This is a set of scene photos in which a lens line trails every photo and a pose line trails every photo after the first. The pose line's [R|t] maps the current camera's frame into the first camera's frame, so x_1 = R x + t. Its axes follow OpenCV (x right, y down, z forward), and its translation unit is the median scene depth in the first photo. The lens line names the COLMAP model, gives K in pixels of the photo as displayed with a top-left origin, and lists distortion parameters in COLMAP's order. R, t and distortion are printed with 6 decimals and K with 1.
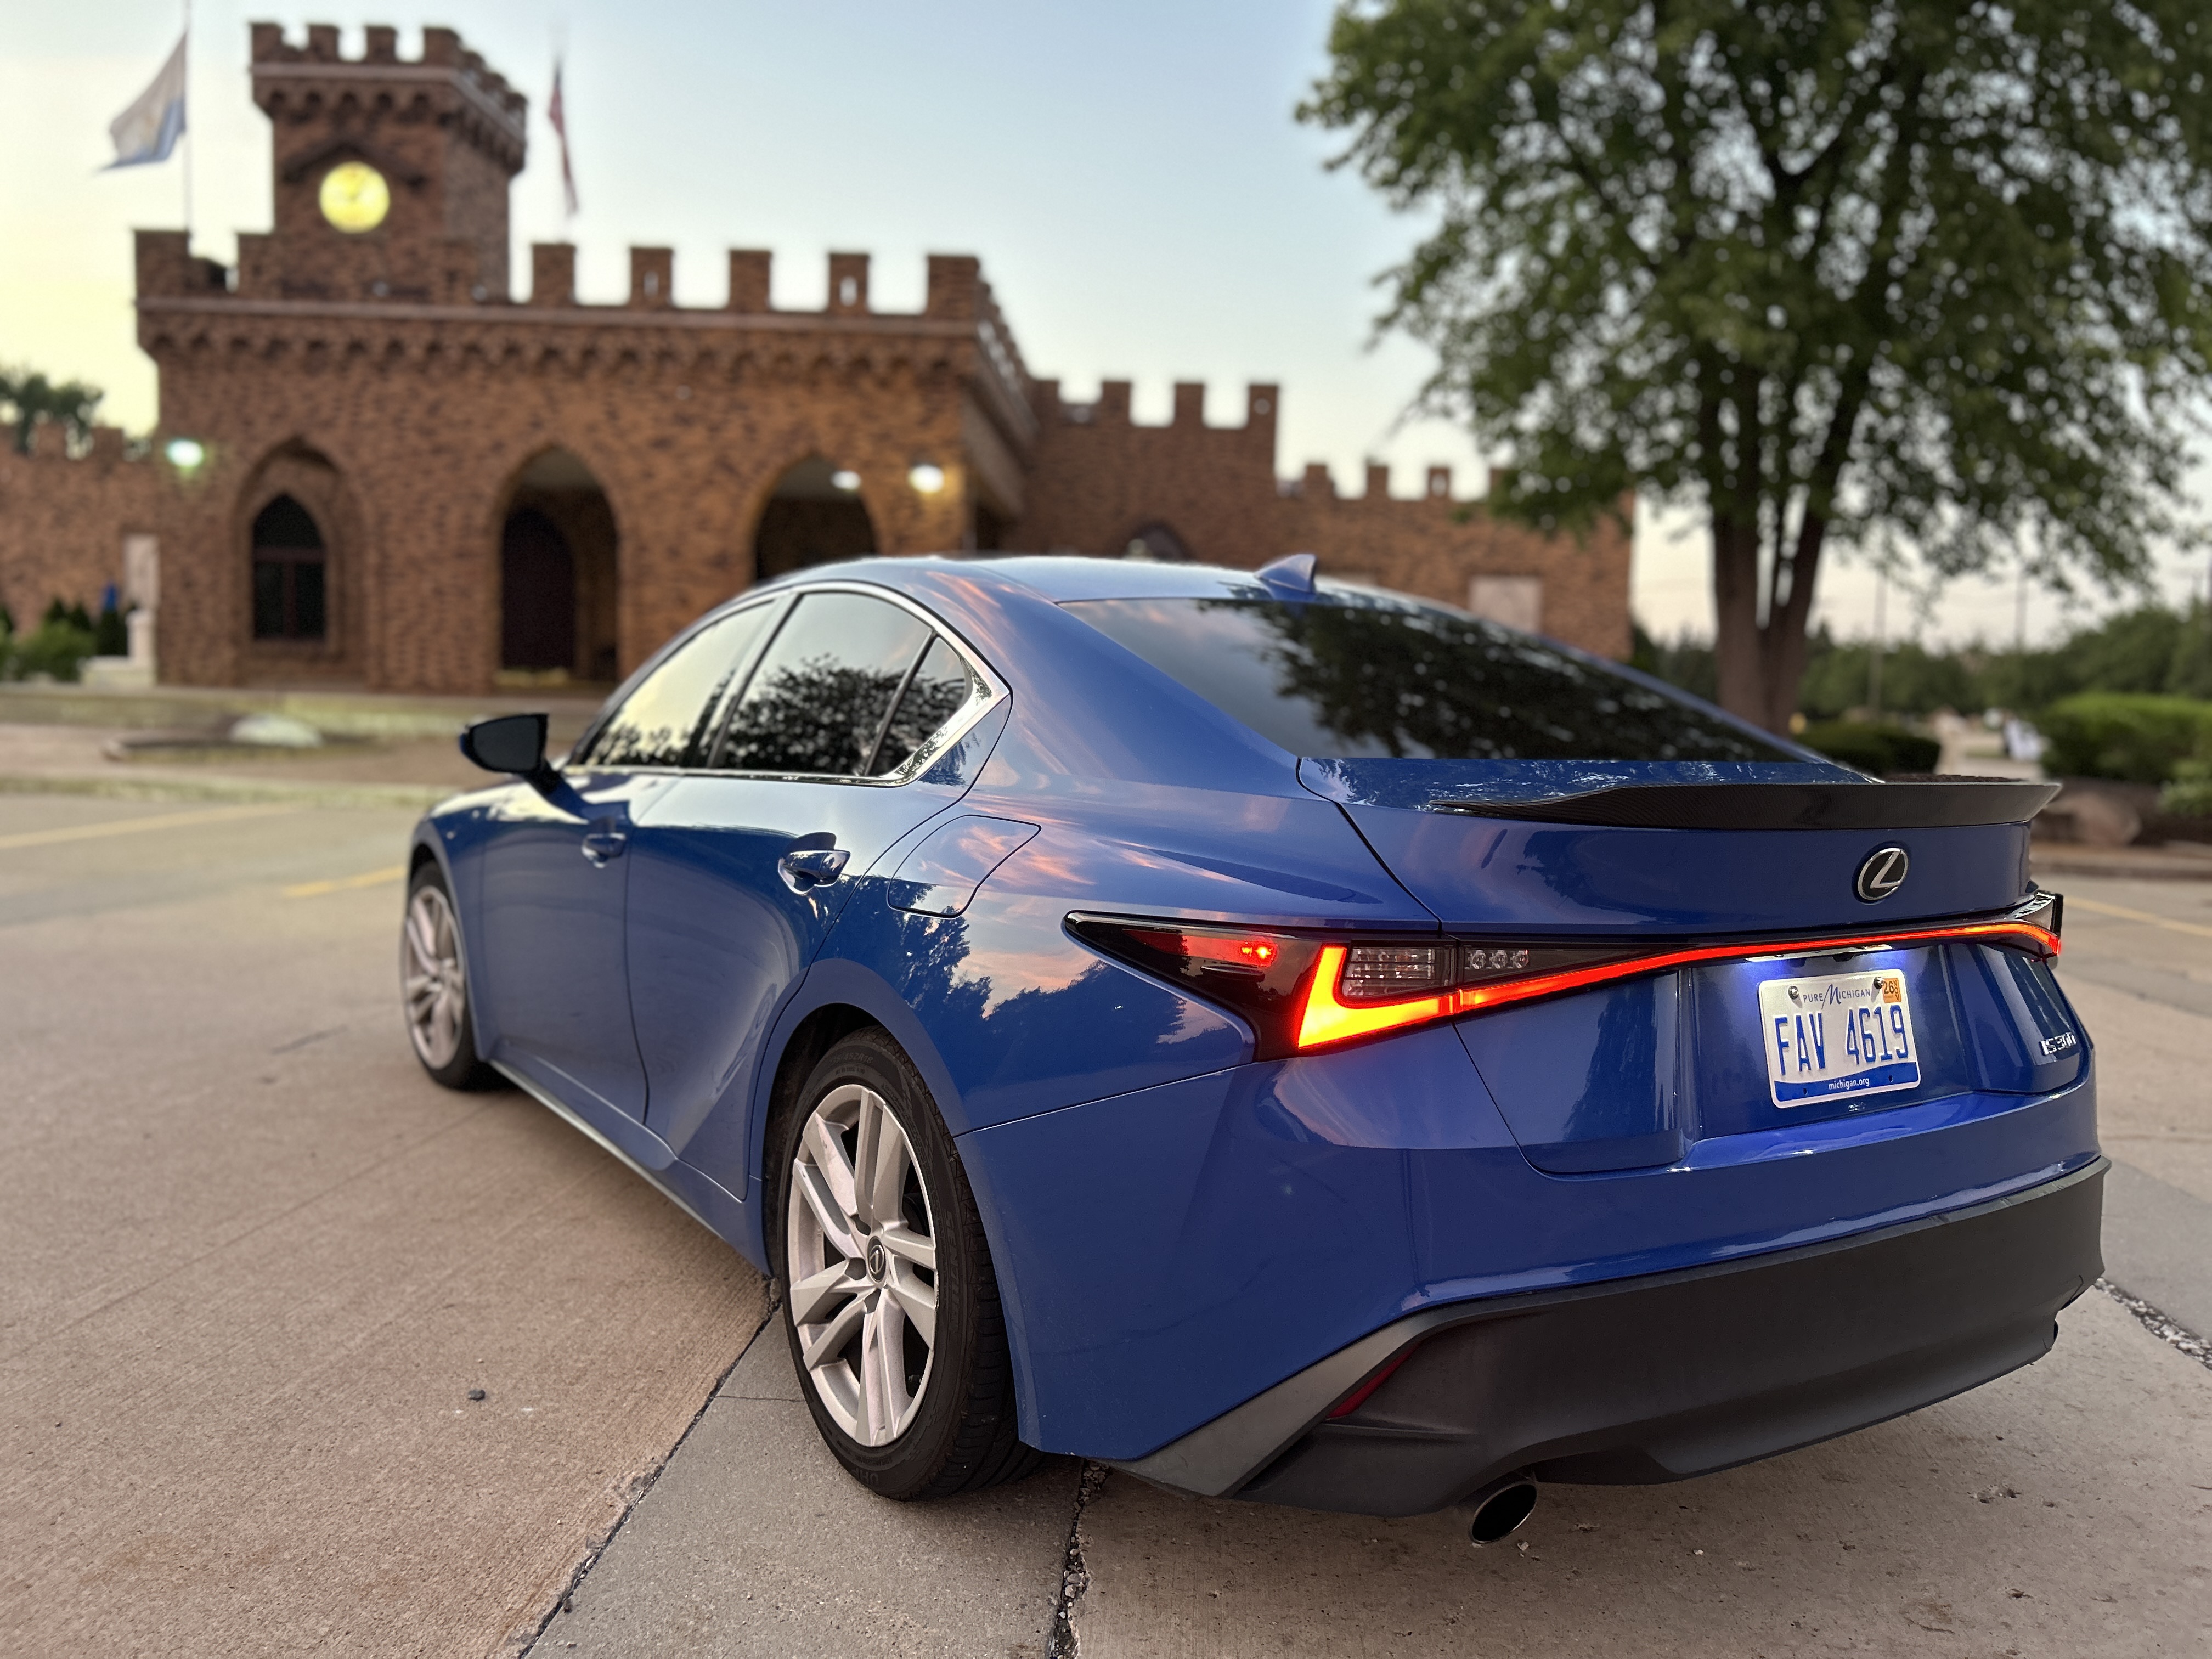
lens RADIAL K [[1660.6, 0, 1119.6], [0, 1660.6, 835.3], [0, 0, 1]] dist [0.022596, -0.016830]
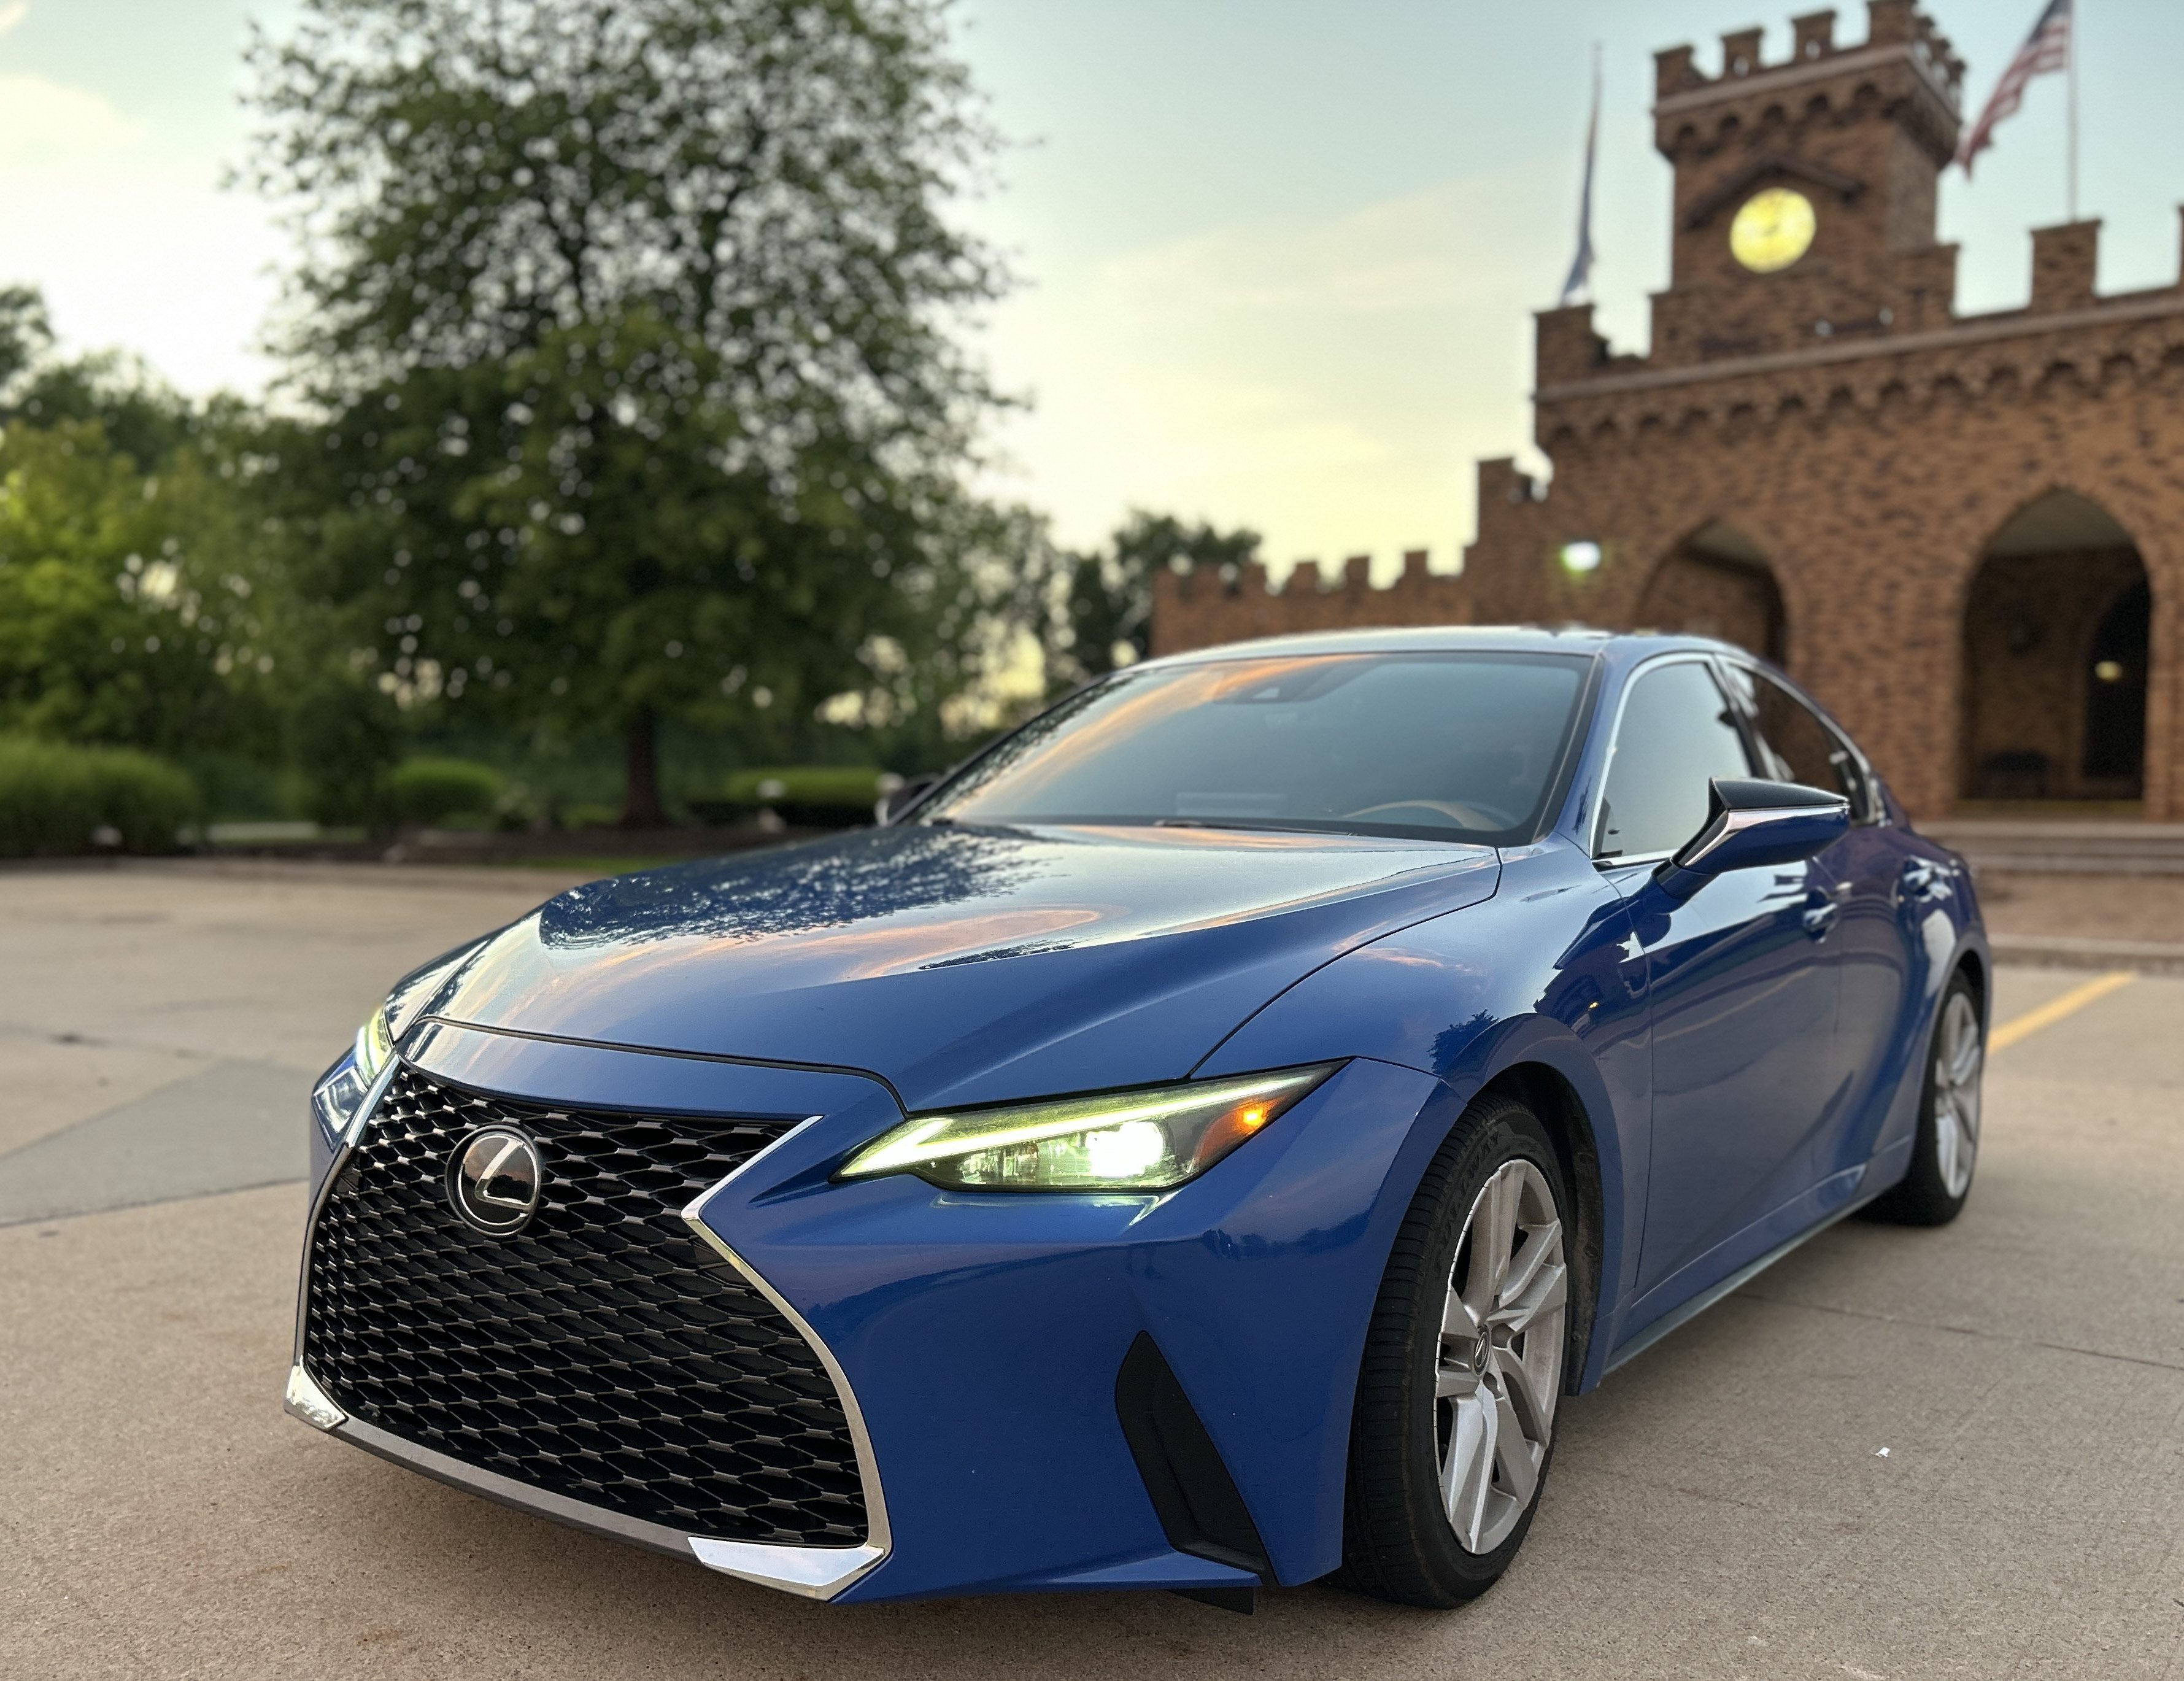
lens RADIAL K [[1890.1, 0, 1036.8], [0, 1890.1, 910.6], [0, 0, 1]] dist [0.038370, -0.016474]
pose [[0.810588, 0.001256, -0.585616, -0.204694], [-0.022458, 0.999329, -0.028942, -0.005245], [0.585186, 0.036612, 0.810072, 0.024087]]
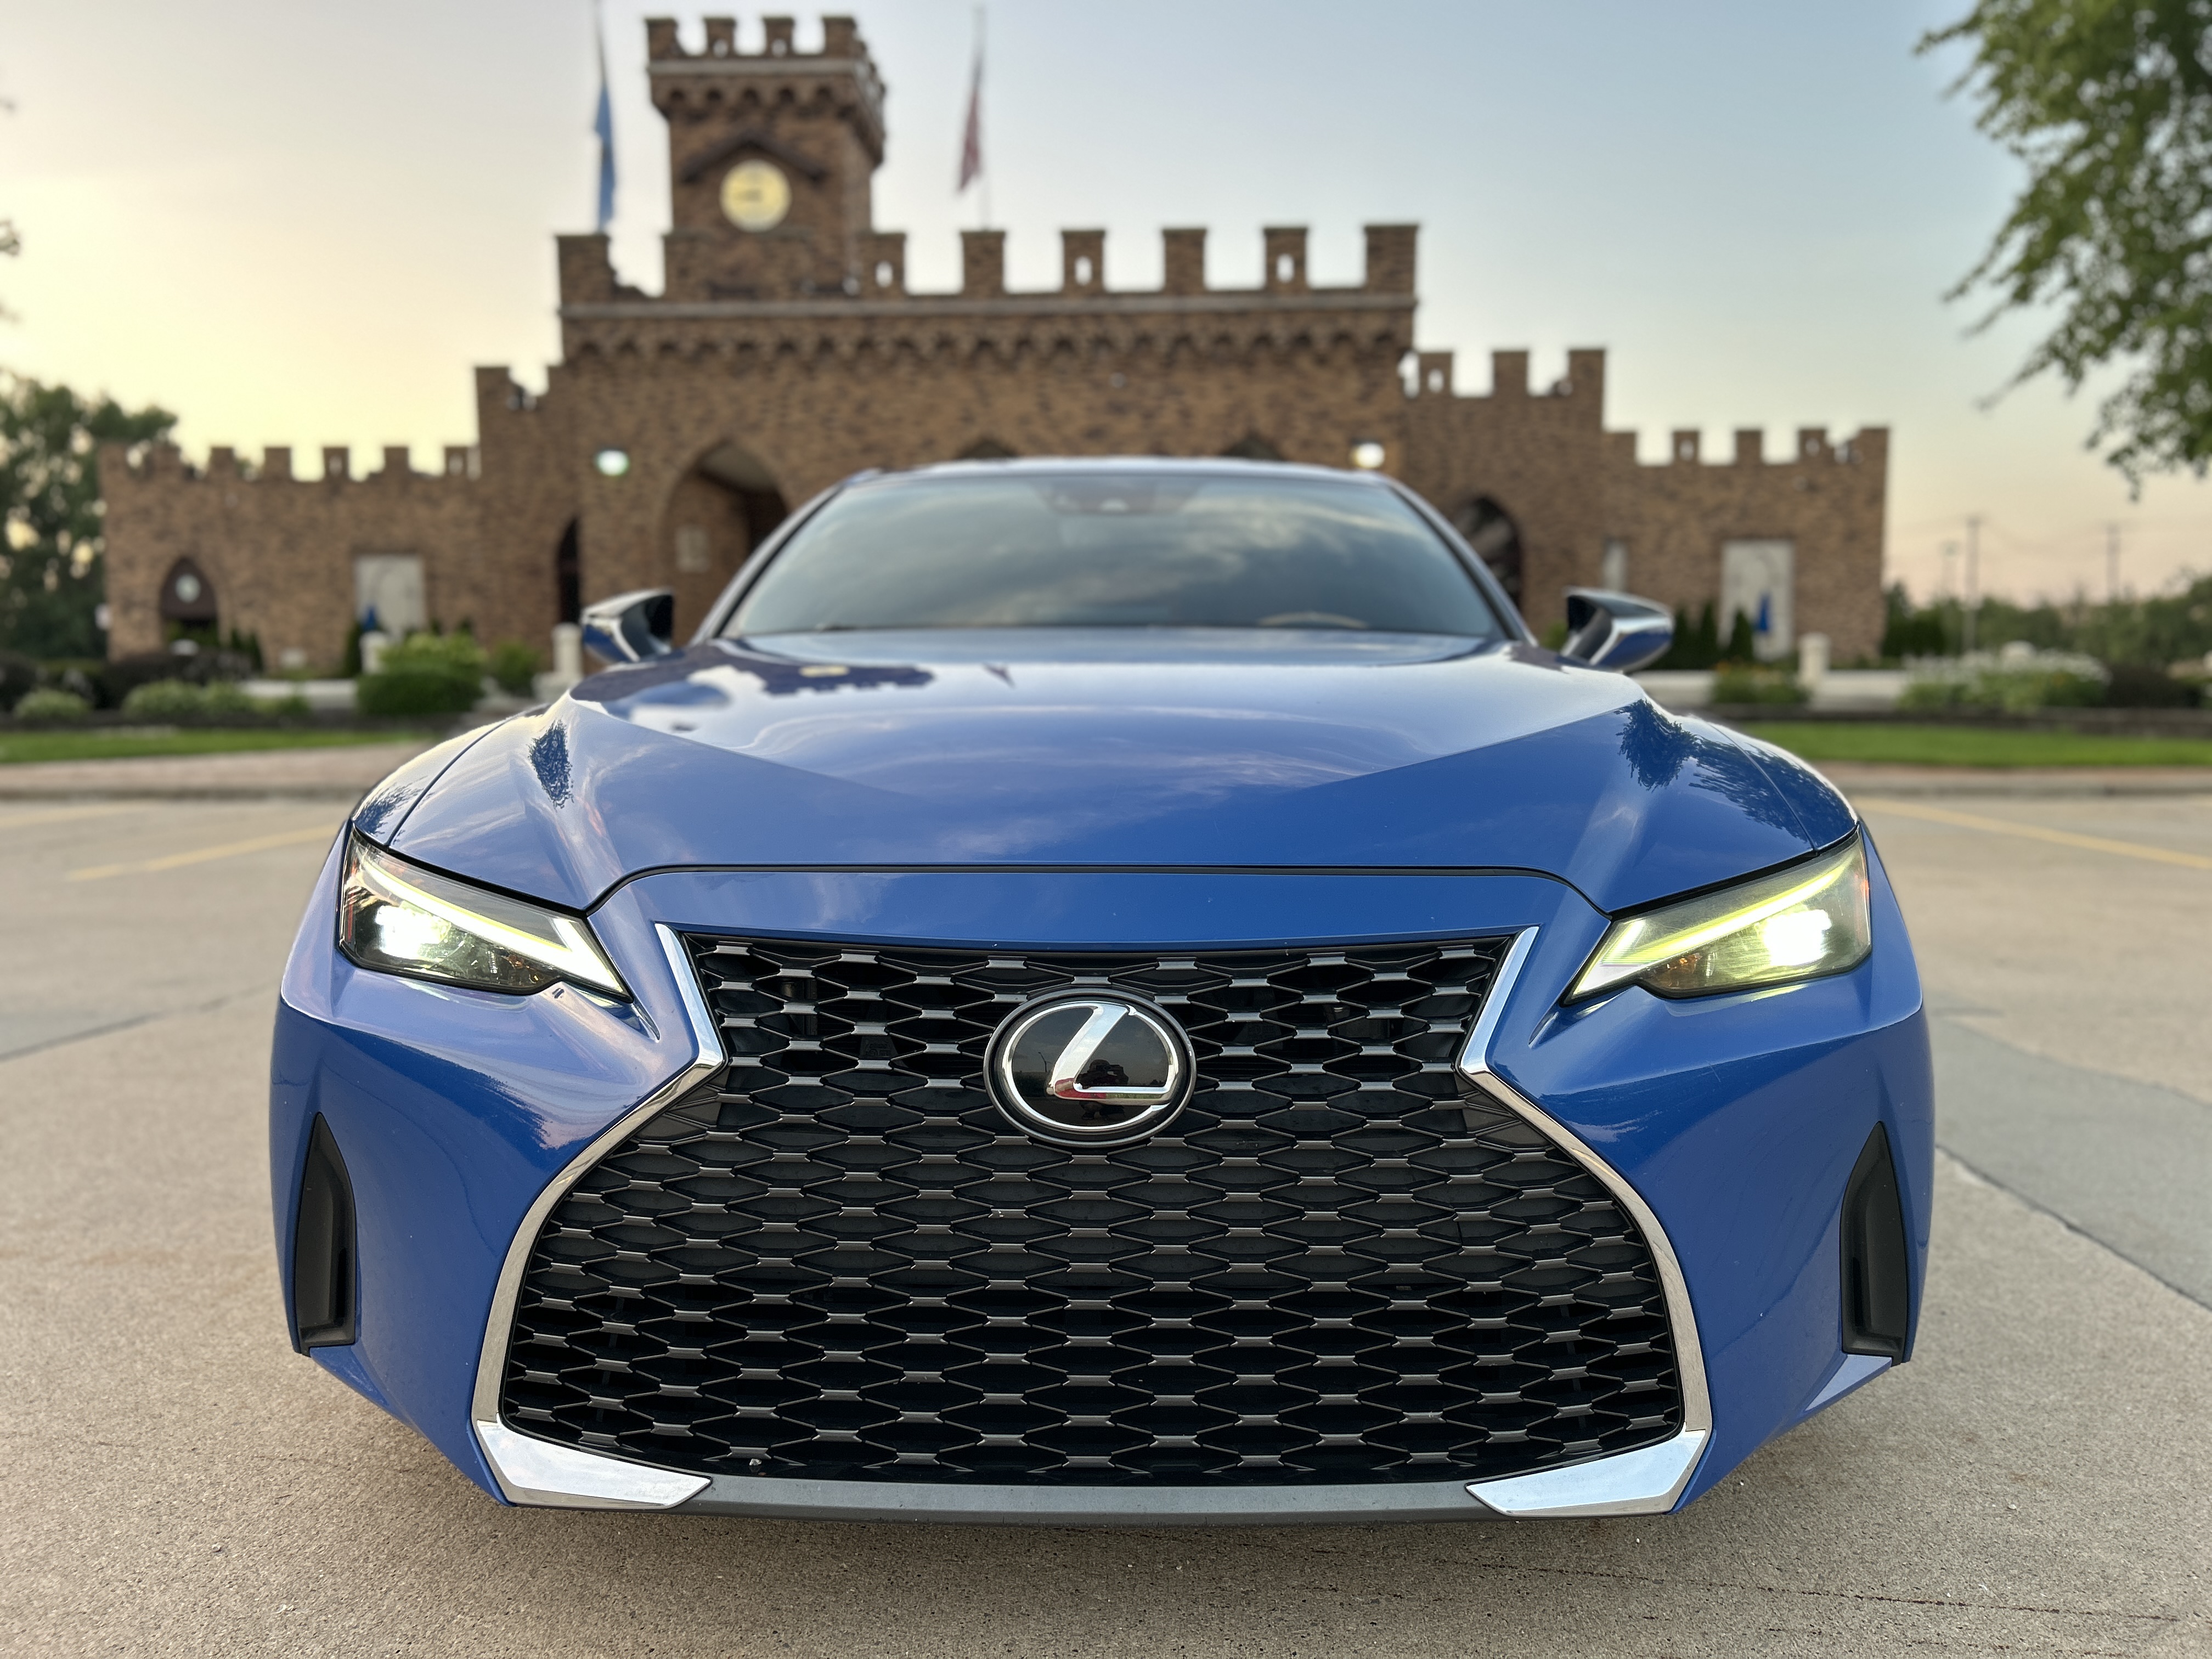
lens RADIAL K [[1632.0, 0, 1106.0], [0, 1632.0, 829.5], [0, 0, 1]] dist [0.091377, -0.155567]
pose [[0.999093, -0.042578, 0.001152, -0.279781], [0.042575, 0.999091, 0.002164, -0.002428], [-0.001243, -0.002113, 0.999997, 0.028443]]
